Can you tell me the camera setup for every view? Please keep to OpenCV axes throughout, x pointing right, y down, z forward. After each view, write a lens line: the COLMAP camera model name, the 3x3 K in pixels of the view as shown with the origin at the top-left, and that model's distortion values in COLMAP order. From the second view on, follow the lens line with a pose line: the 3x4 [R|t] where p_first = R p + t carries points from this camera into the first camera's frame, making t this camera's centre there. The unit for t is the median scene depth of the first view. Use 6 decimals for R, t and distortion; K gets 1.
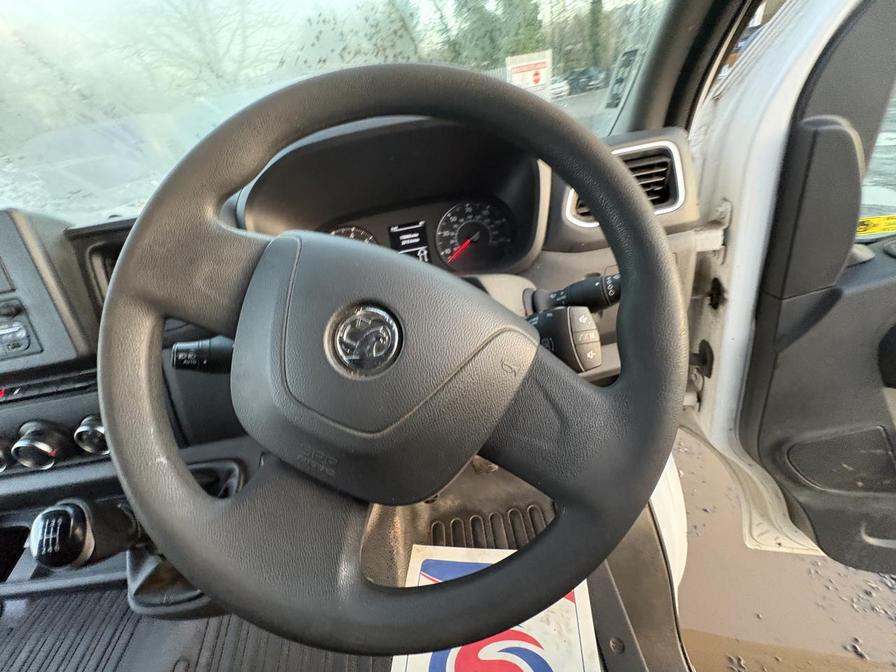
lens RADIAL K [[355.9, 0, 443.9], [0, 355.9, 337.7], [0, 0, 1]] dist [0.002392, -0.000981]
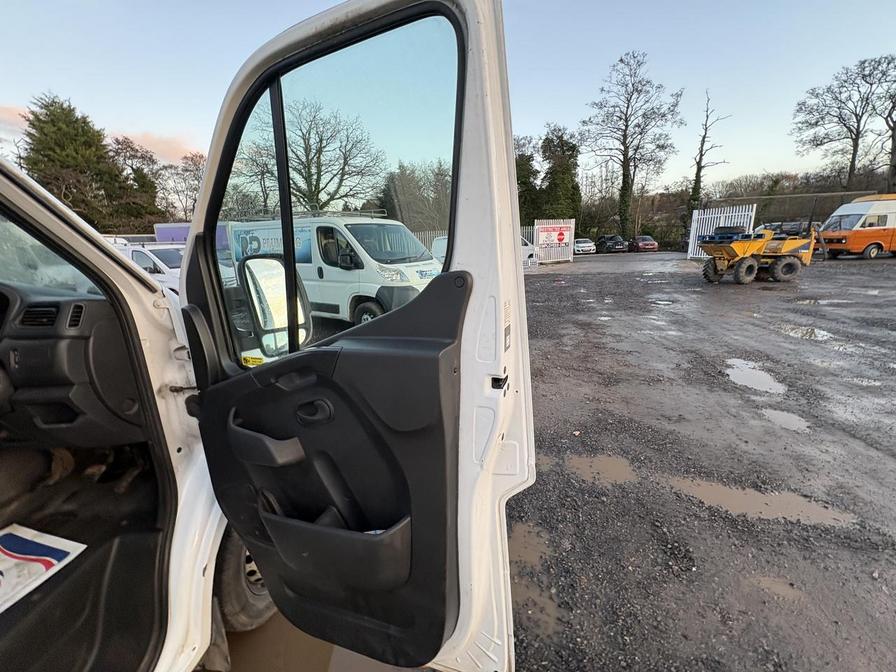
lens RADIAL K [[355.9, 0, 446.9], [0, 355.9, 334.6], [0, 0, 1]] dist [0.002392, -0.000981]
pose [[0.978955, 0.166495, -0.118015, 2.579534], [-0.195241, 0.932412, -0.304119, -0.143284], [0.059404, 0.320760, 0.945296, -0.669929]]
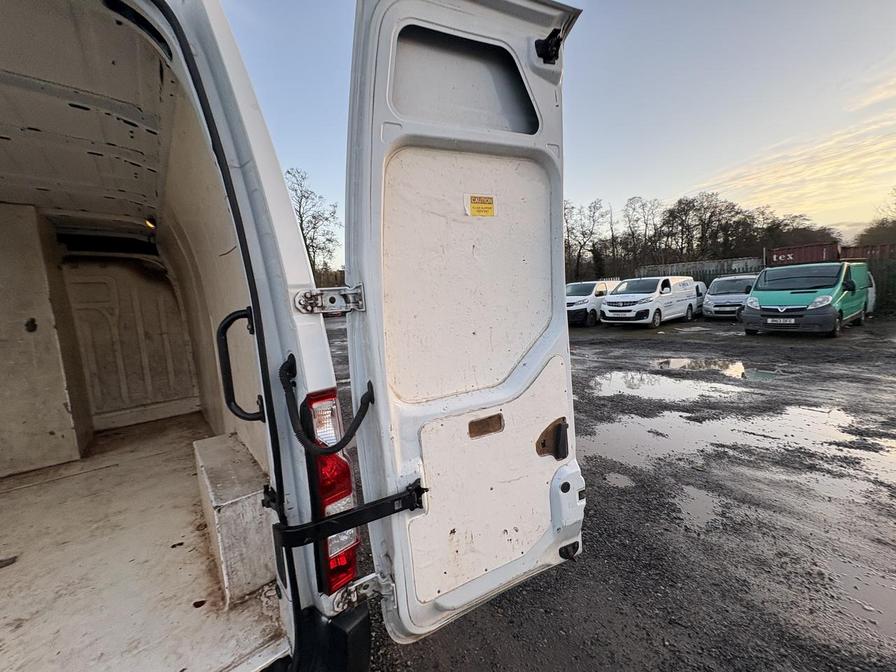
lens RADIAL K [[355.9, 0, 450.6], [0, 355.9, 334.8], [0, 0, 1]] dist [0.002392, -0.000981]
pose [[0.794373, 0.068632, 0.603540, 0.898685], [0.263335, 0.856461, -0.443992, 4.423213], [-0.547380, 0.511629, 0.662277, -6.875267]]
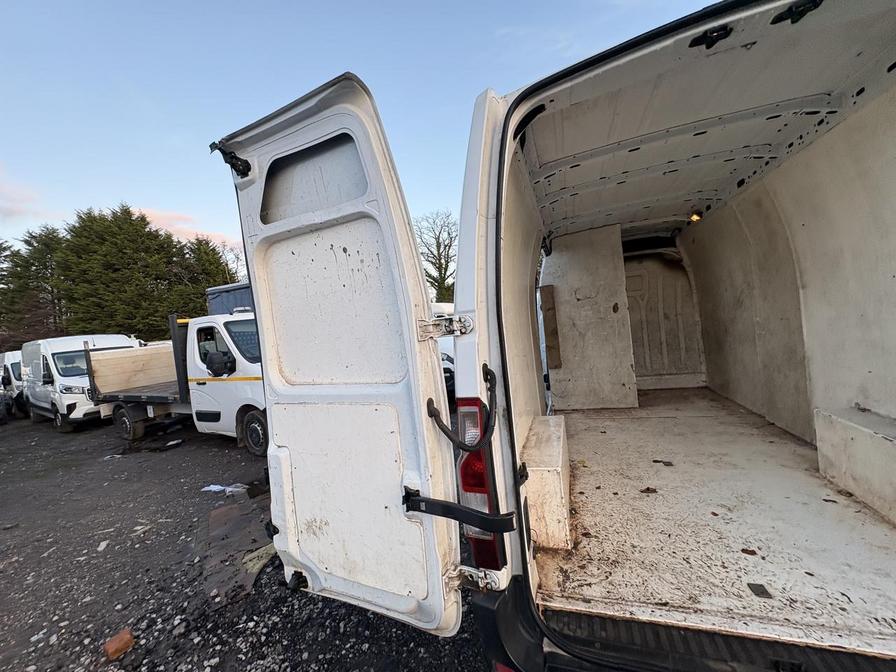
lens RADIAL K [[354.2, 0, 446.3], [0, 354.2, 337.7], [0, 0, 1]] dist [0.002271, -0.000615]
pose [[0.922910, 0.082167, -0.376147, -0.831003], [-0.249041, 0.872463, -0.420461, 4.854071], [0.293626, 0.481723, 0.825667, -7.027764]]
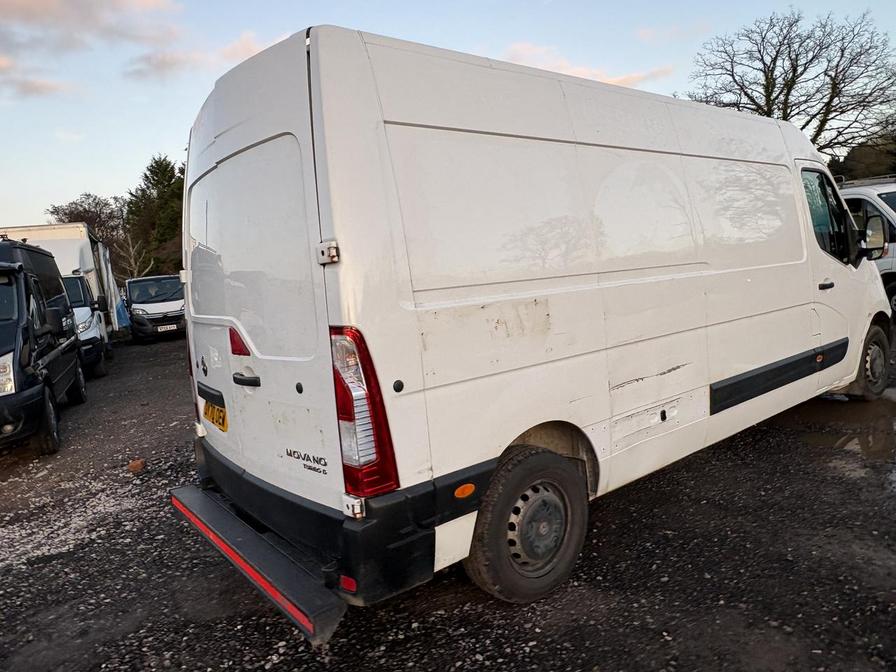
lens RADIAL K [[604.4, 0, 449.3], [0, 604.4, 333.1], [0, 0, 1]] dist [-0.002187, 0.001552]
pose [[0.581061, 0.203893, -0.787906, 4.437211], [-0.457731, 0.882355, -0.109231, 3.884186], [0.672941, 0.424119, 0.606031, -6.945909]]
